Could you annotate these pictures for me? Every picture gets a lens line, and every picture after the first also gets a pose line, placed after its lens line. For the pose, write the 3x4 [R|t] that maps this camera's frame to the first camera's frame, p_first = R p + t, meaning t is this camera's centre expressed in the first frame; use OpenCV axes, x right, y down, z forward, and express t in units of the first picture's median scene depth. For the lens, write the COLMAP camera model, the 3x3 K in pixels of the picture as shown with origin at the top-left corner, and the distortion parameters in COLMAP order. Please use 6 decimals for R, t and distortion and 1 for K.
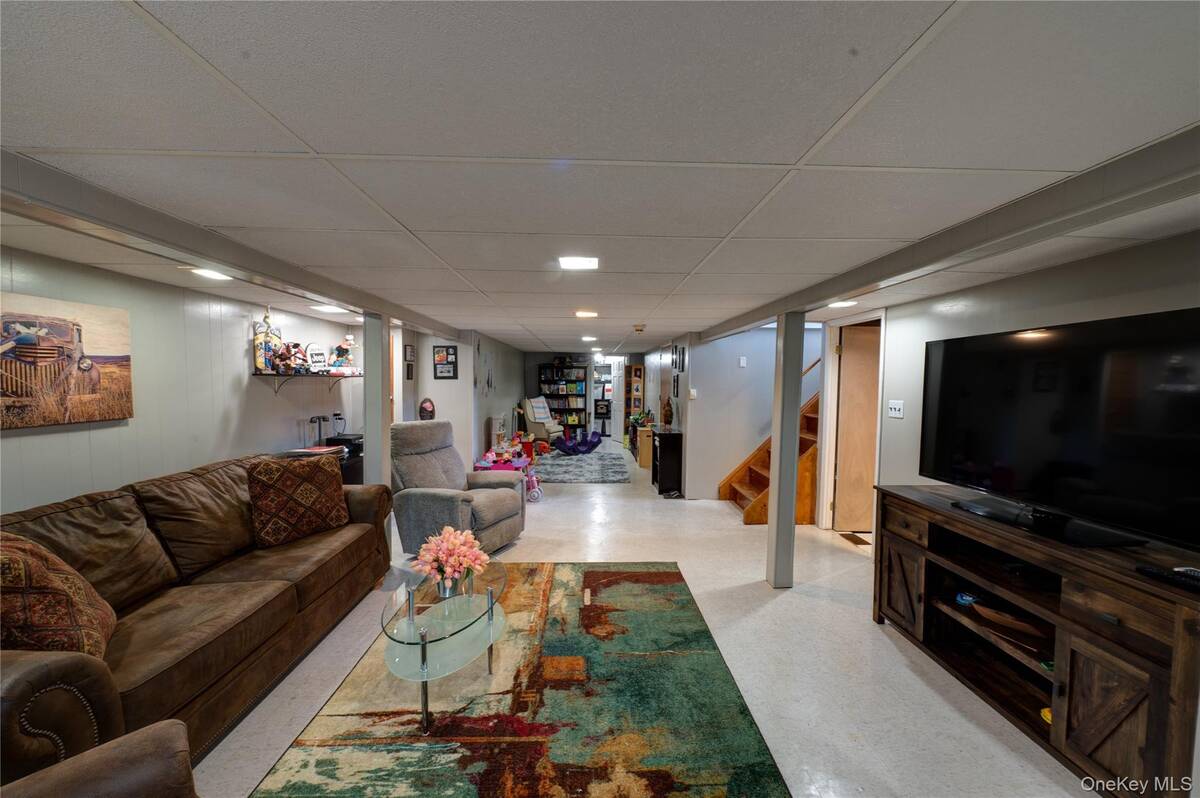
lens RADIAL K [[468.2, 0, 599.4], [0, 468.2, 403.2], [0, 0, 1]] dist [0.000789, 0.000003]
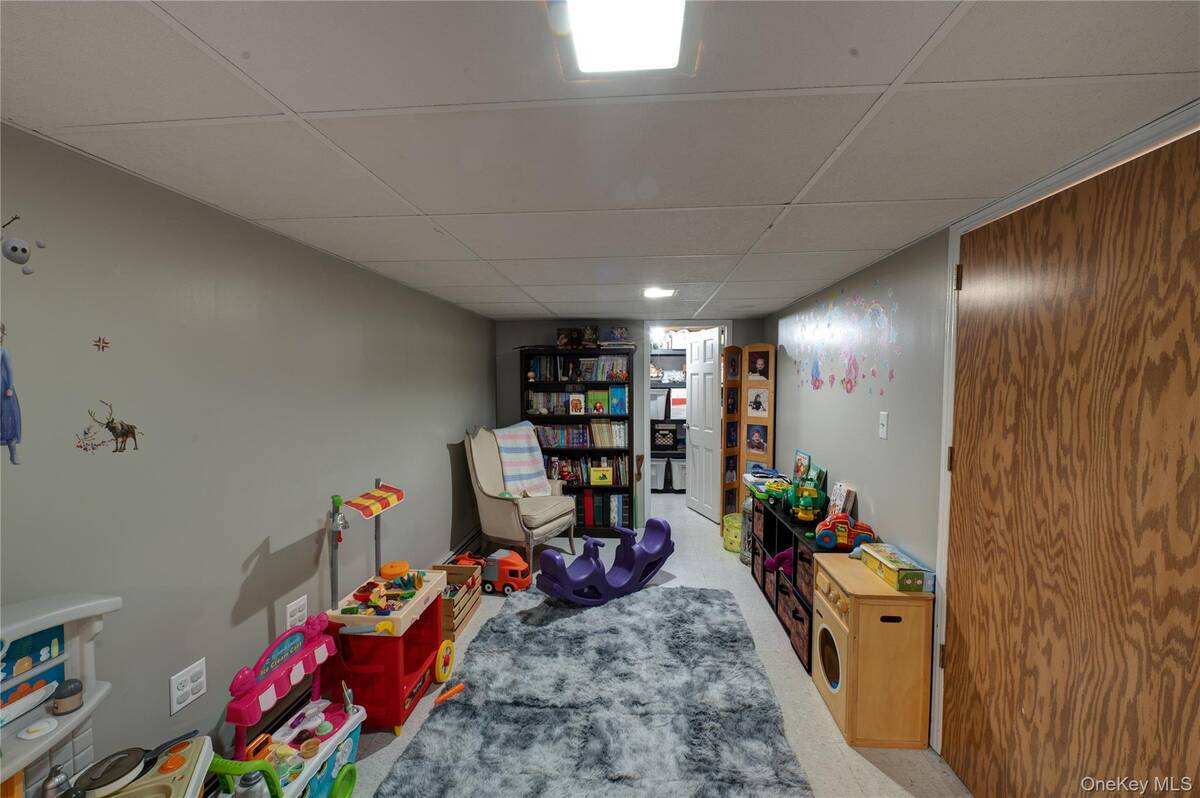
lens RADIAL K [[468.2, 0, 593.0], [0, 468.2, 396.7], [0, 0, 1]] dist [0.000789, 0.000003]
pose [[0.991902, -0.006105, -0.126856, -0.009379], [0.004026, 0.999853, -0.016644, -0.029043], [0.126939, 0.015999, 0.991781, 0.571828]]
